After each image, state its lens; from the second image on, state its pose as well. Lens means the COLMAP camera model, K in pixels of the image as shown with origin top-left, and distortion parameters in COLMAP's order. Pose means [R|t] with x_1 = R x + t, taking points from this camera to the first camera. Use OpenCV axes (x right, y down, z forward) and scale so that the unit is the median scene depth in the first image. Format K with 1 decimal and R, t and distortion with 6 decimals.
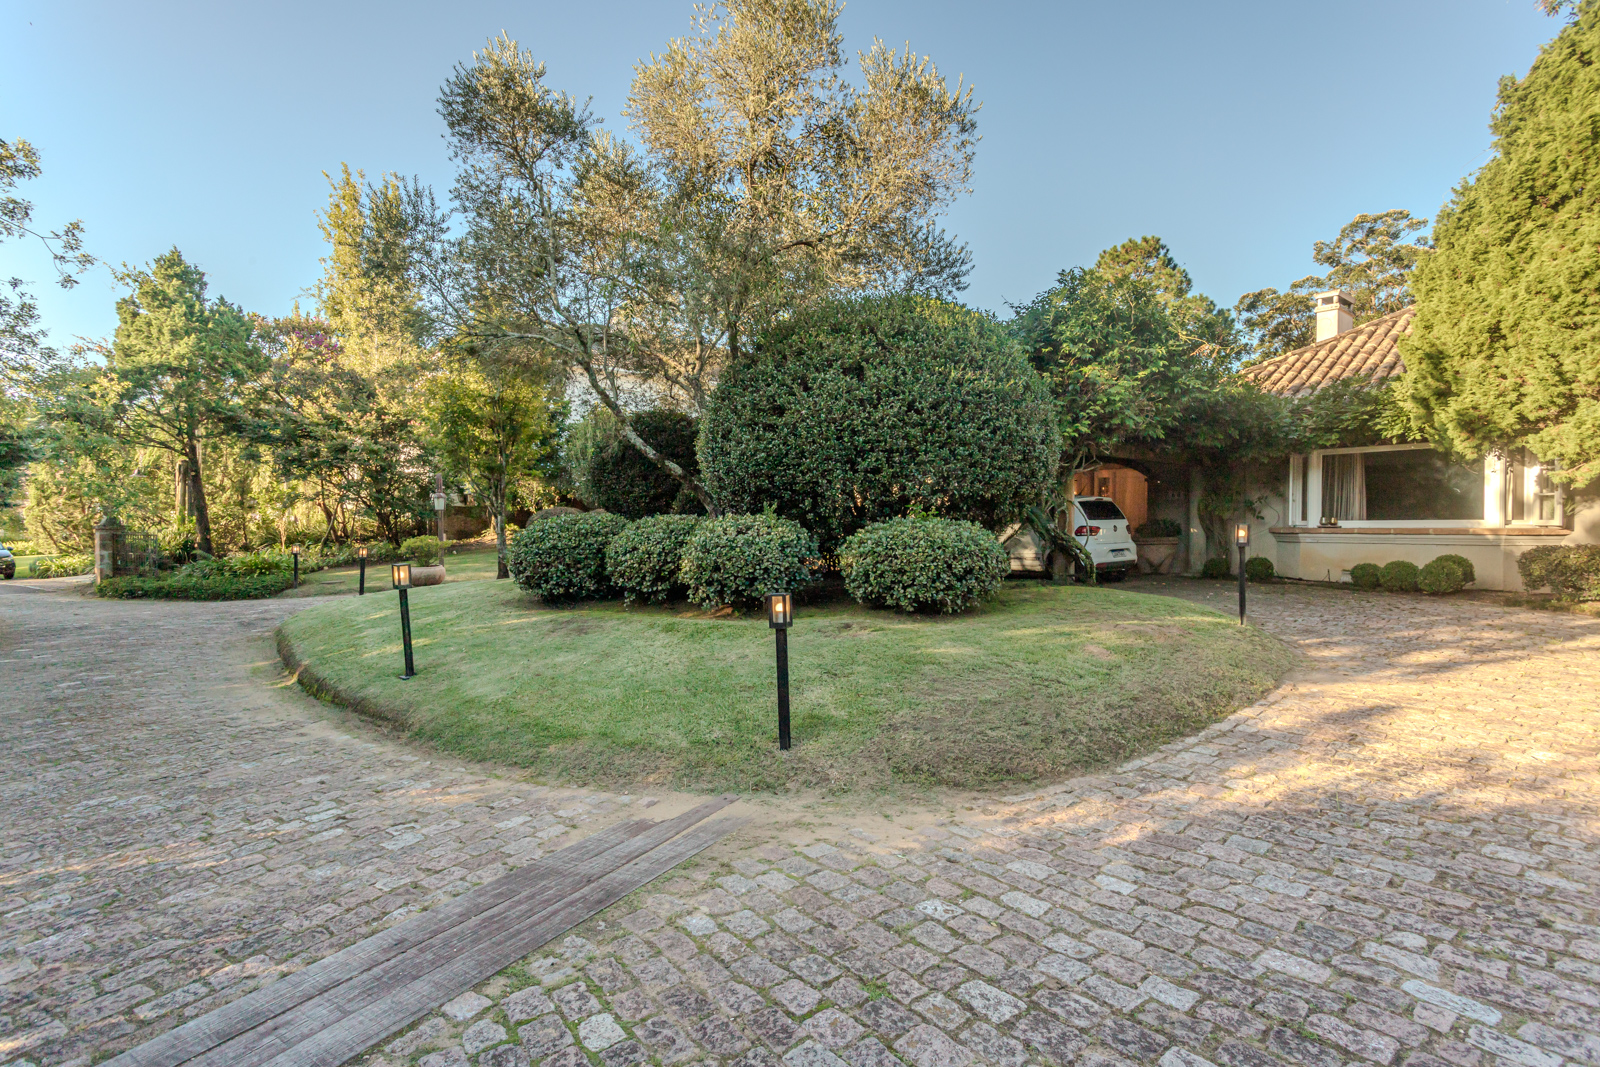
lens RADIAL K [[758.8, 0, 801.8], [0, 758.8, 532.8], [0, 0, 1]] dist [-0.000052, -0.000470]
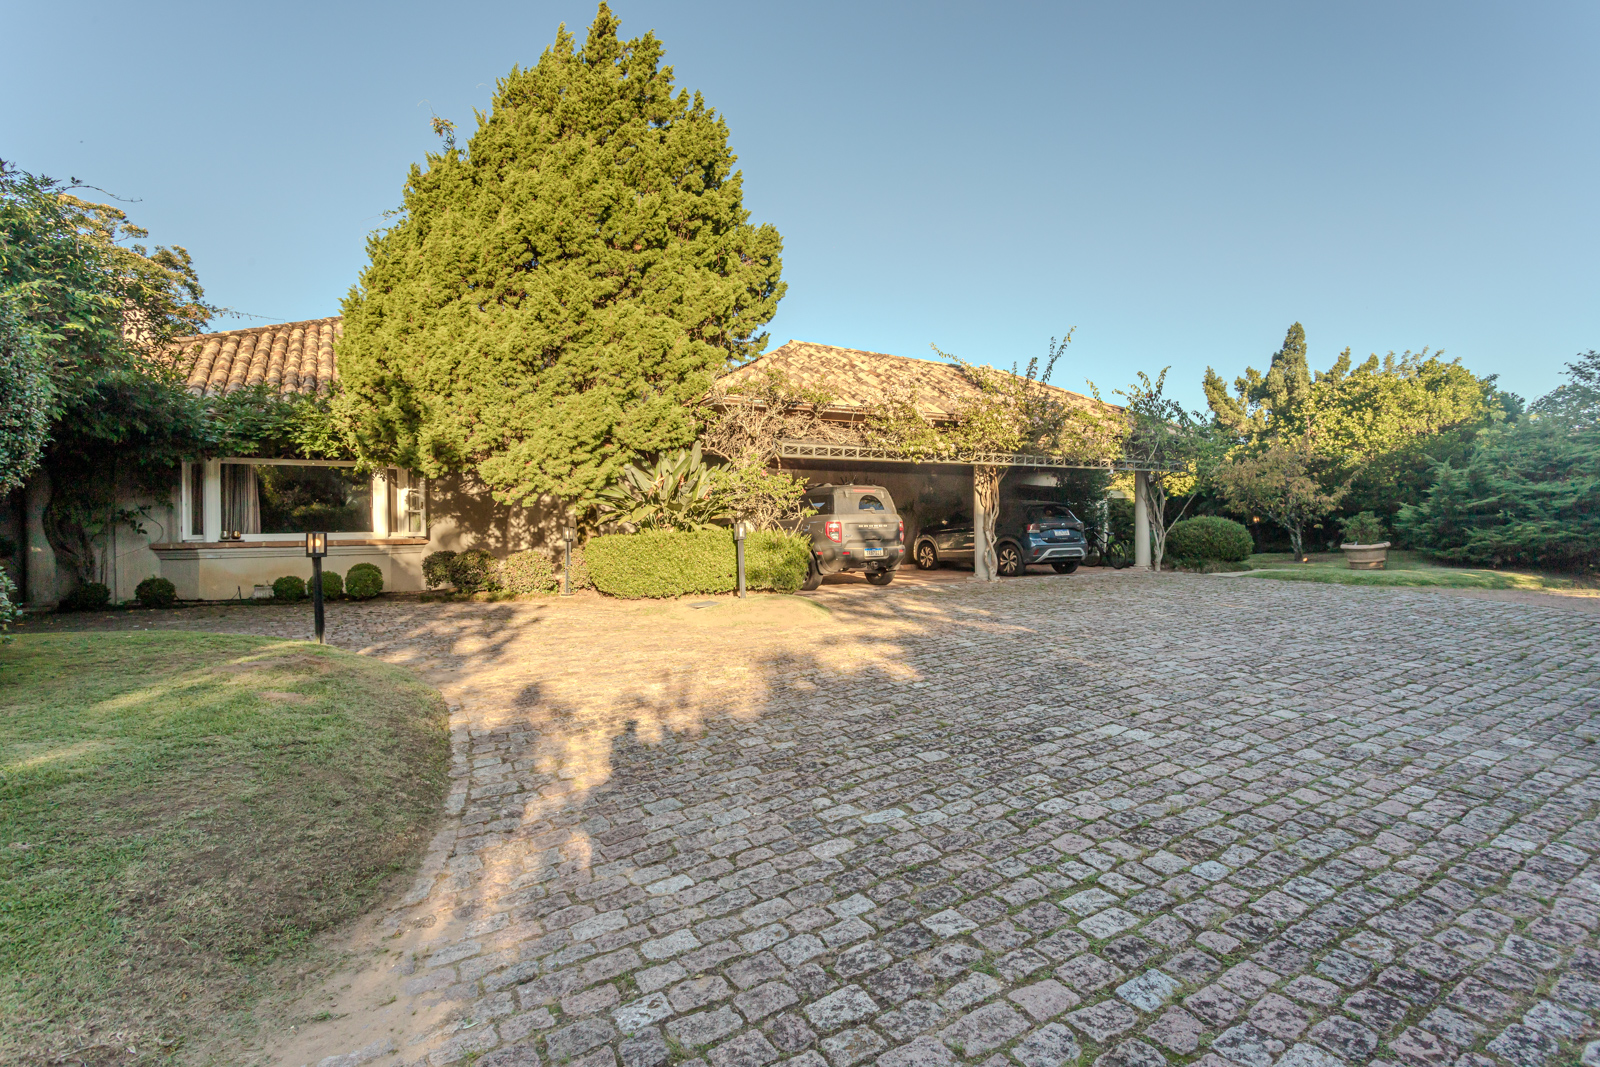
lens RADIAL K [[758.8, 0, 802.8], [0, 758.8, 529.7], [0, 0, 1]] dist [-0.000052, -0.000470]
pose [[0.112123, 0.003643, 0.993688, -0.245225], [0.029176, 0.999550, -0.006956, 0.008249], [-0.993266, 0.029771, 0.111966, 0.321352]]
